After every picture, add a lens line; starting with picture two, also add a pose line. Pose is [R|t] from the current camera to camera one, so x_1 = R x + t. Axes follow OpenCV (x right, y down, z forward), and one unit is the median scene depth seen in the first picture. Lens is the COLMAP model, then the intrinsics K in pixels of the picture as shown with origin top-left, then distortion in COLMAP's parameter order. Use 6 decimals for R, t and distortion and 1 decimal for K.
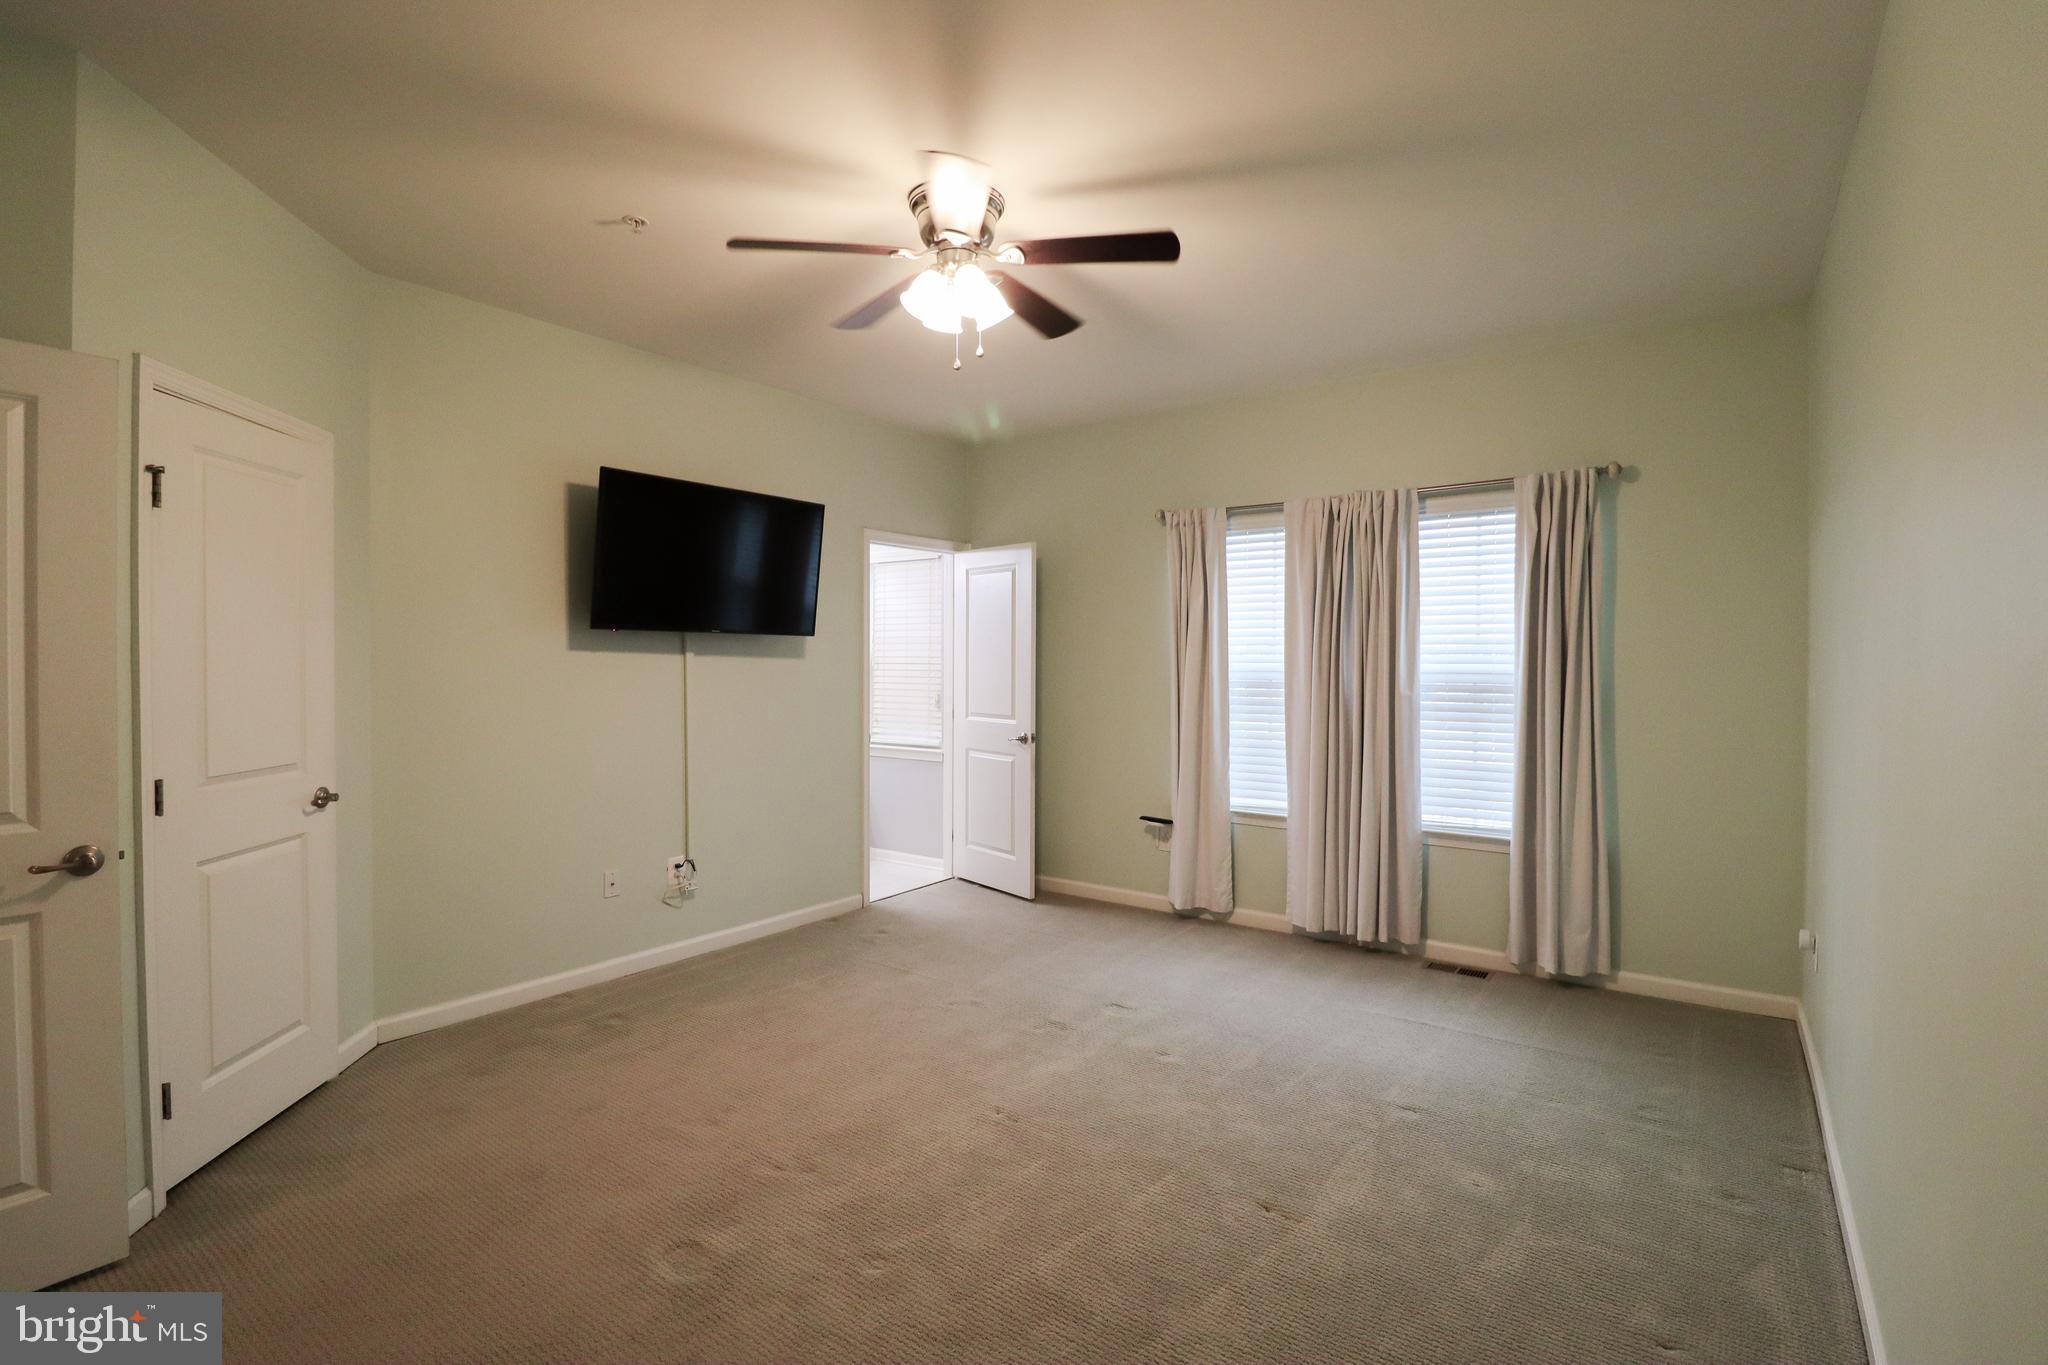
lens RADIAL K [[944.4, 0, 1043.6], [0, 944.4, 672.2], [0, 0, 1]] dist [0.000767, -0.012998]
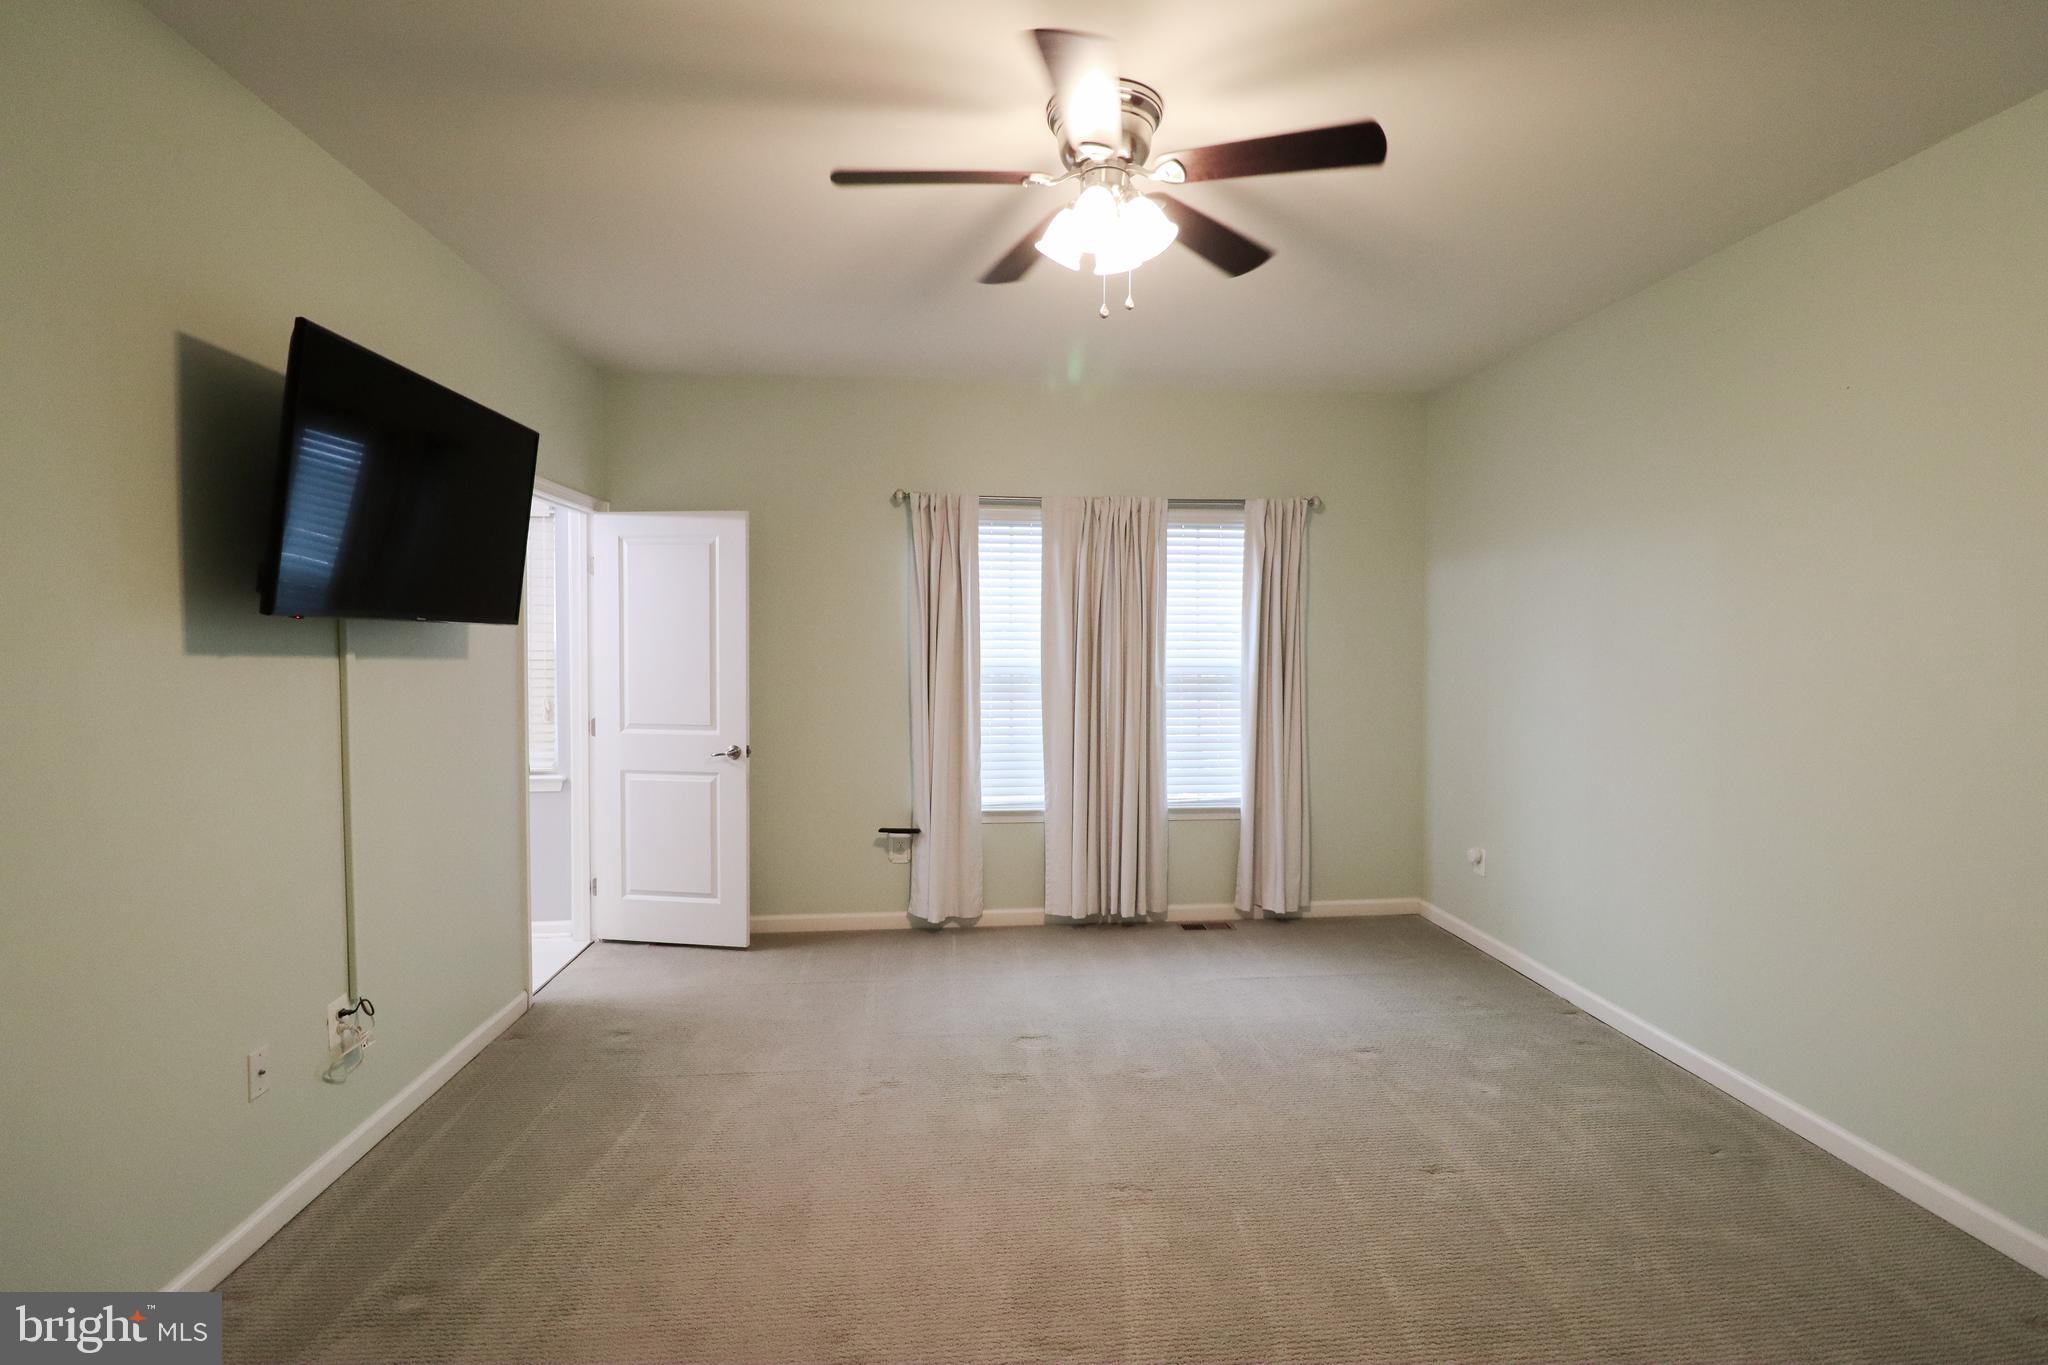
lens RADIAL K [[944.4, 0, 1043.6], [0, 944.4, 672.2], [0, 0, 1]] dist [0.000767, -0.012998]
pose [[0.750904, -0.021359, 0.660066, -0.436550], [0.007429, 0.999687, 0.023897, -0.019997], [-0.660370, -0.013040, 0.750827, 0.263733]]
